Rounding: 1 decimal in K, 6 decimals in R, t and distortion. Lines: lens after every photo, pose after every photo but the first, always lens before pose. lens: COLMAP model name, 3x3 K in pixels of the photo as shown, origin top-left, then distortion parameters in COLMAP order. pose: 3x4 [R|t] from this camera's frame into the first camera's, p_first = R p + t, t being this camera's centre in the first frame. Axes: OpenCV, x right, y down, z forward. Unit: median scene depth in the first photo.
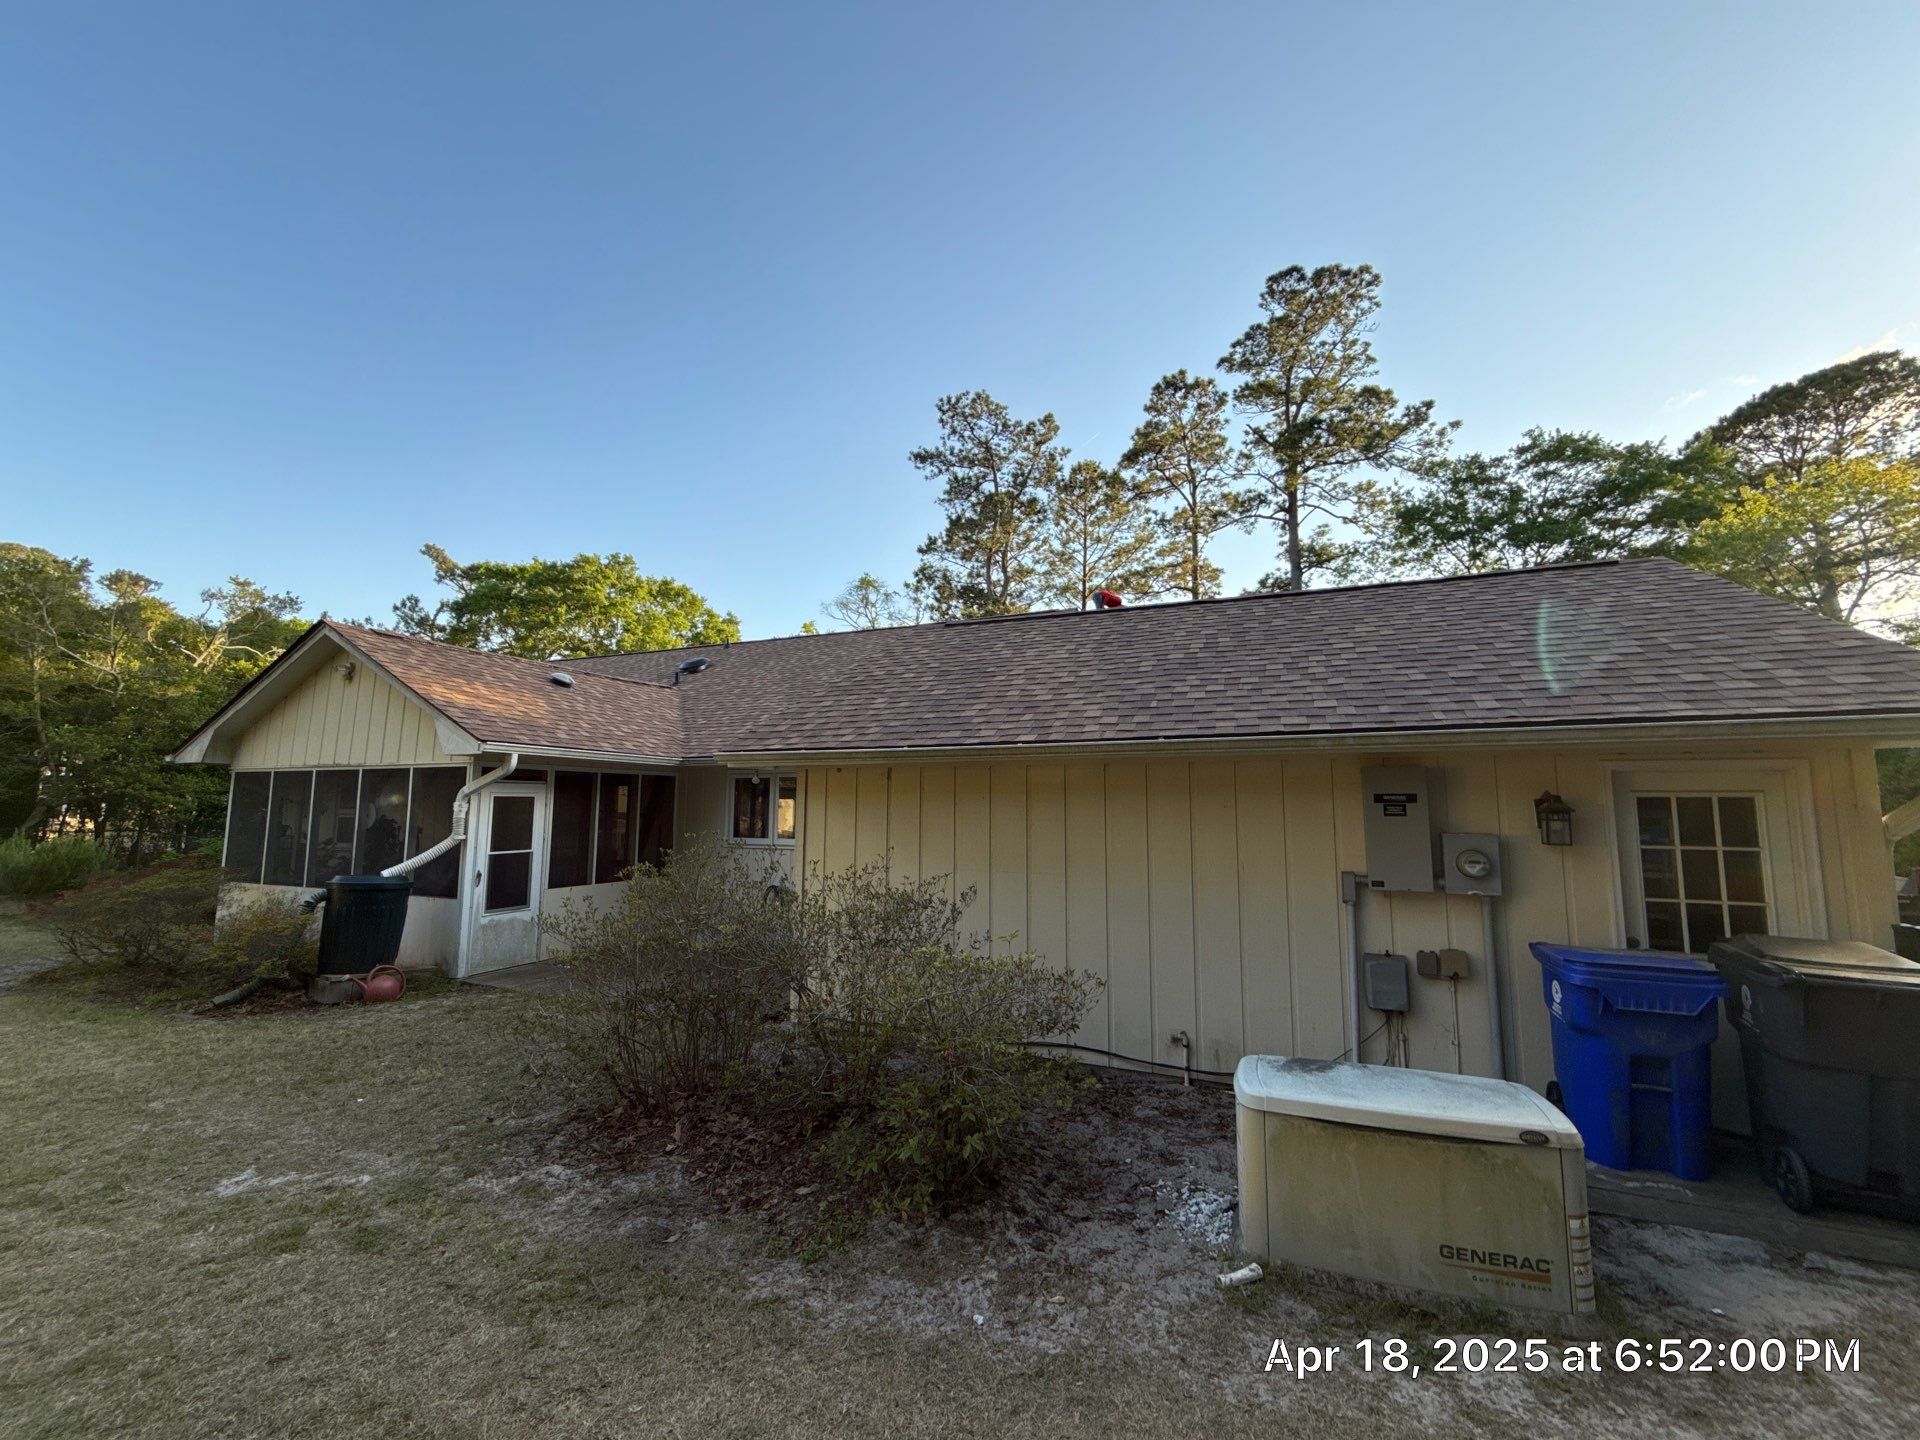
lens RADIAL K [[796.8, 0, 967.5], [0, 796.8, 716.9], [0, 0, 1]] dist [0.000473, 0.000146]
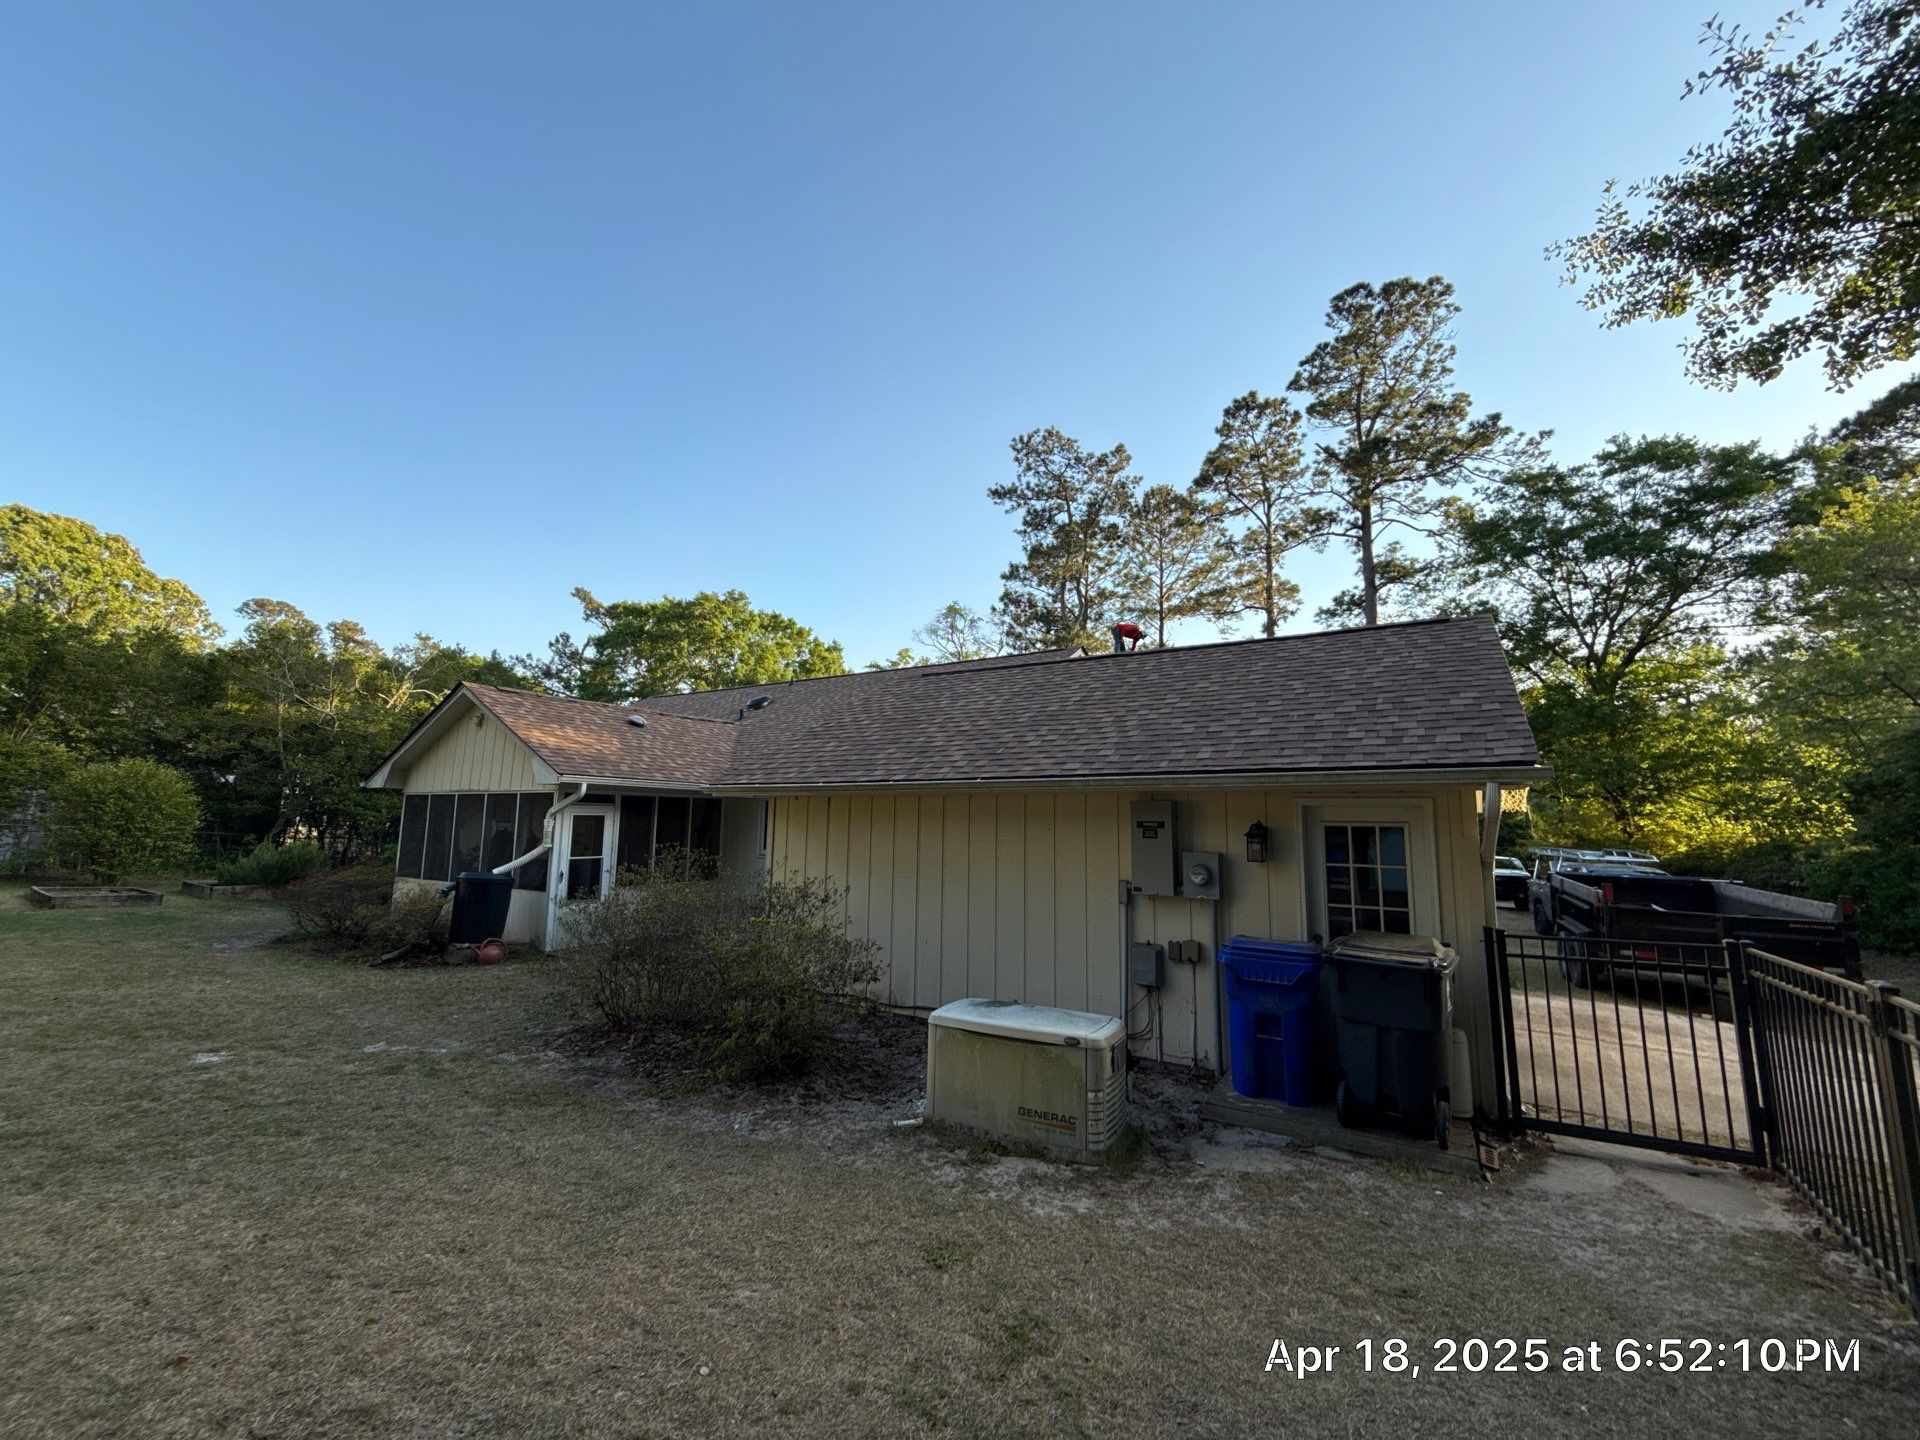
lens RADIAL K [[793.7, 0, 952.4], [0, 793.7, 715.4], [0, 0, 1]] dist [0.002996, 0.000036]
pose [[0.986908, -0.012305, -0.160814, 0.119111], [0.008566, 0.999677, -0.023919, -0.014215], [0.161057, 0.022229, 0.986695, -0.100389]]
